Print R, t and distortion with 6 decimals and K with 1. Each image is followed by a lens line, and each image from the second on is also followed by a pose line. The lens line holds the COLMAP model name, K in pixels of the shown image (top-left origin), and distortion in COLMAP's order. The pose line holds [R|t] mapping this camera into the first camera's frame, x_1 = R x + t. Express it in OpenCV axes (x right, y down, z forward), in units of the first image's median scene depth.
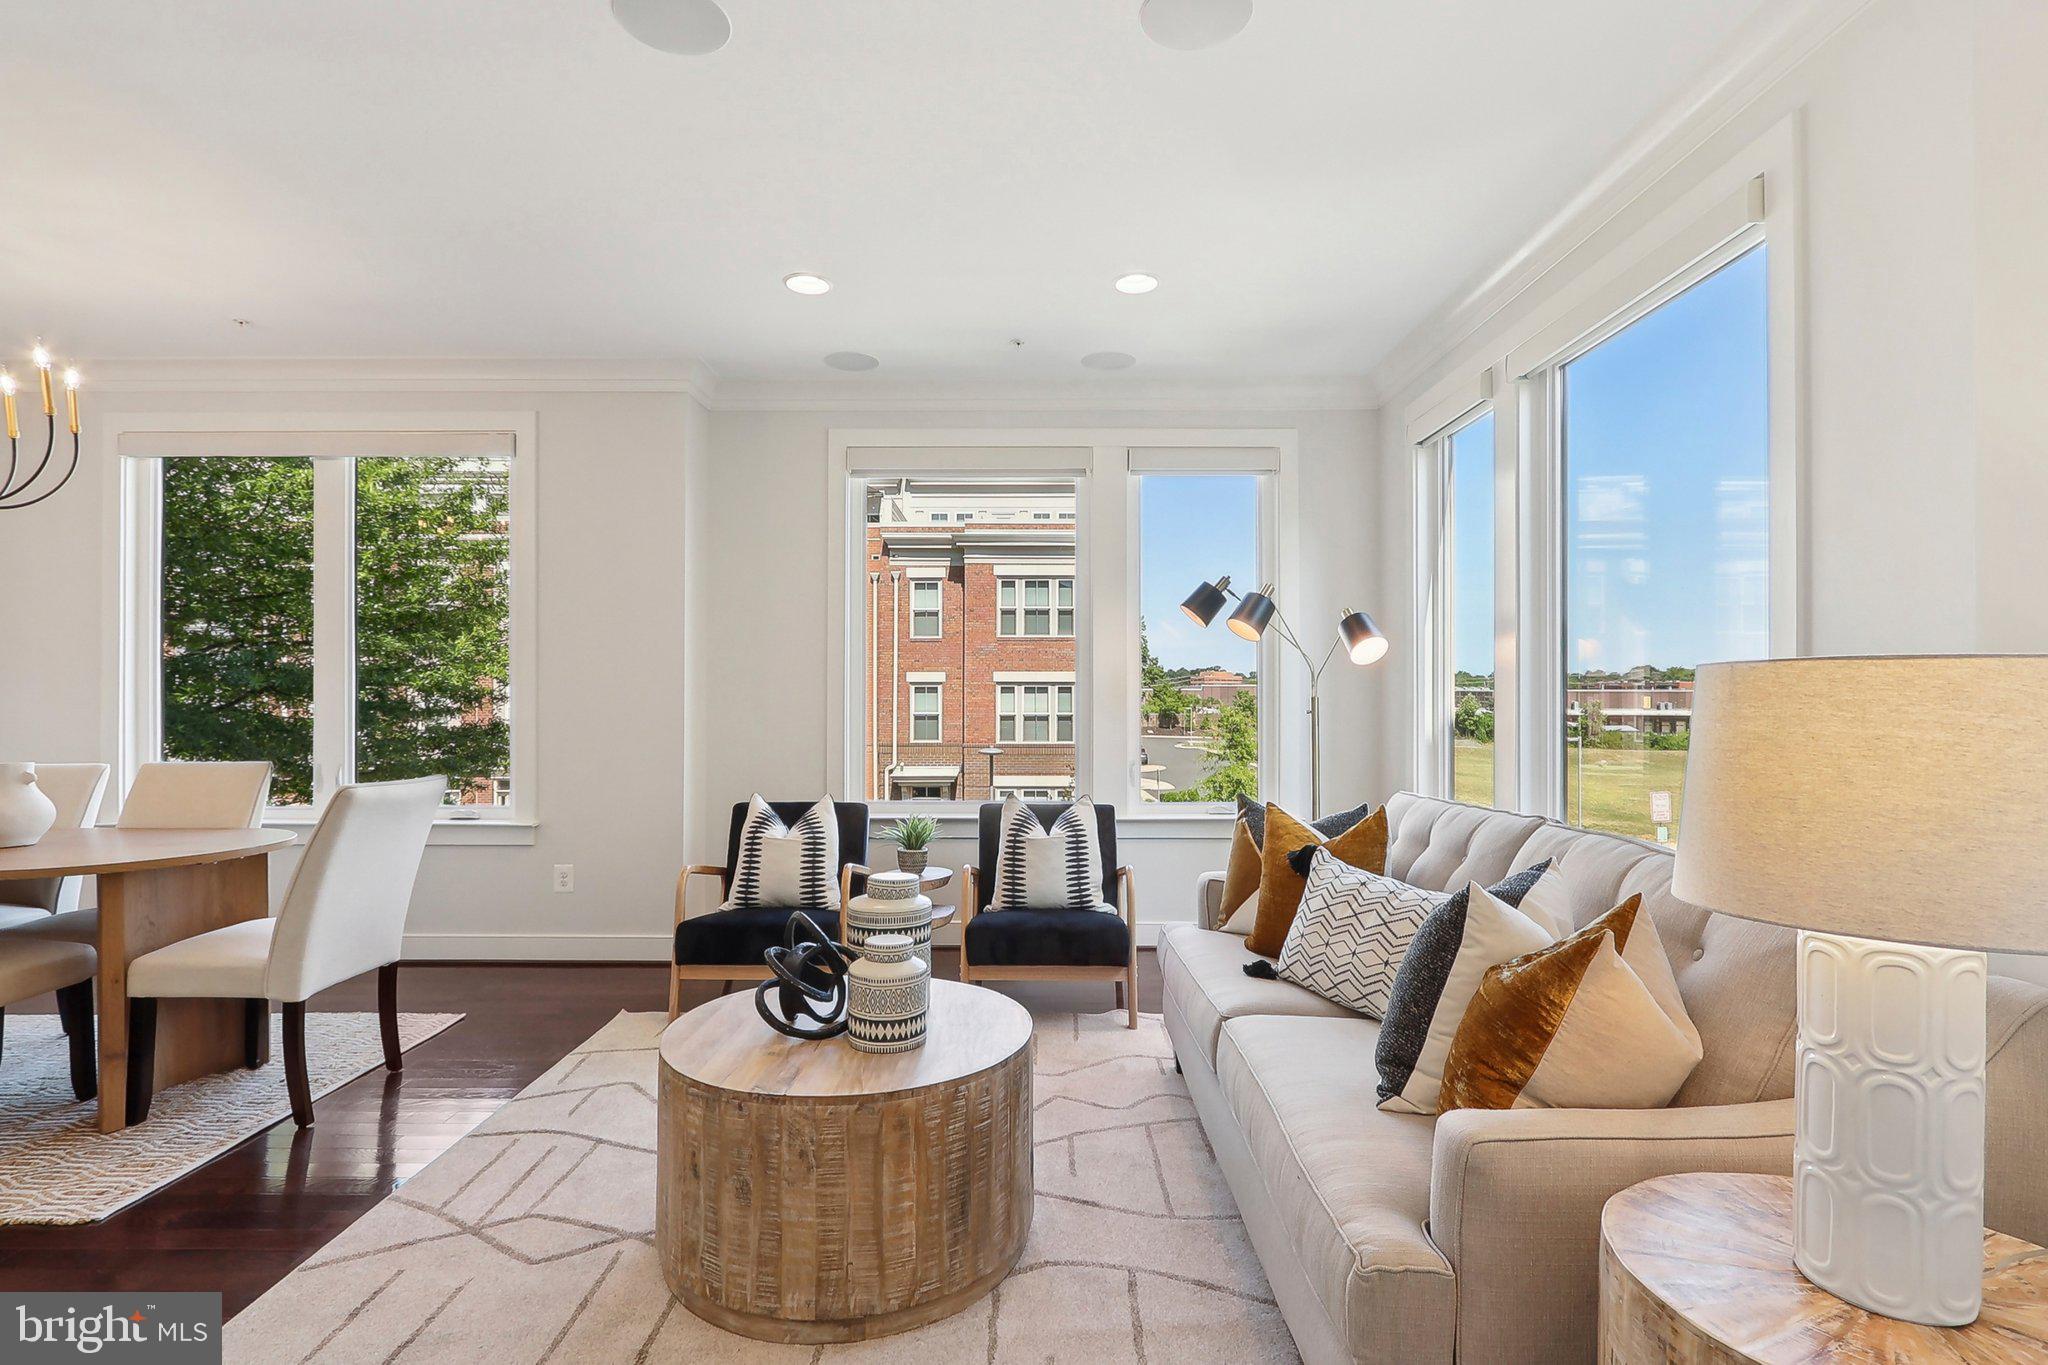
lens RADIAL K [[1004.9, 0, 1048.6], [0, 1004.9, 692.8], [0, 0, 1]] dist [0.002958, -0.002519]
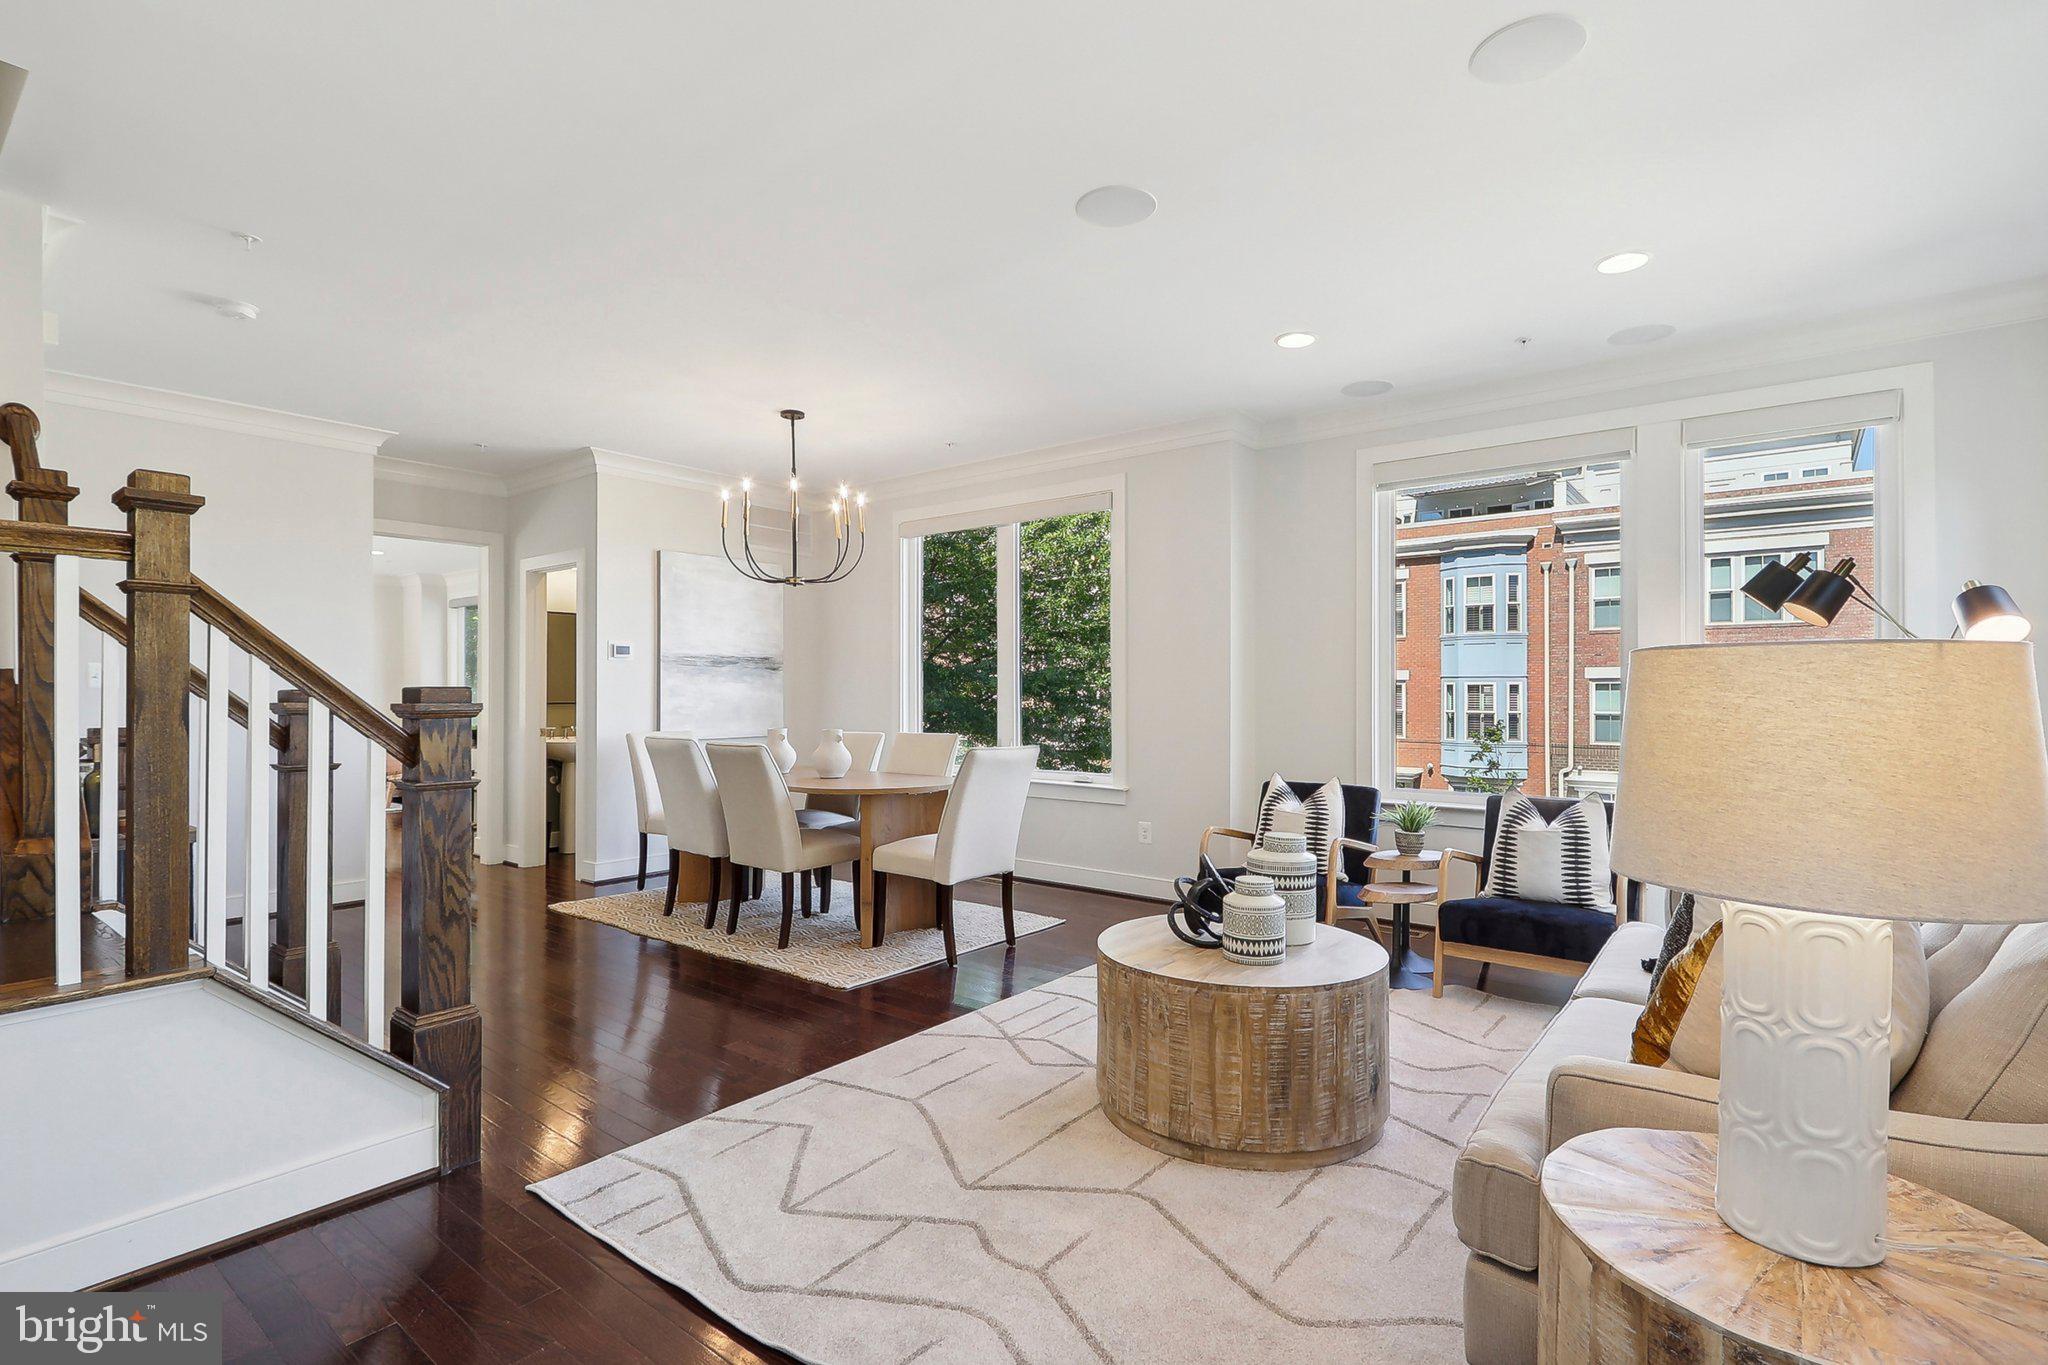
lens RADIAL K [[1004.9, 0, 1073.2], [0, 1004.9, 698.7], [0, 0, 1]] dist [0.002958, -0.002519]
pose [[0.797216, 0.002966, -0.603687, 0.317897], [0.001633, 0.999974, 0.007069, 0.005053], [0.603692, -0.006621, 0.797190, -0.116743]]
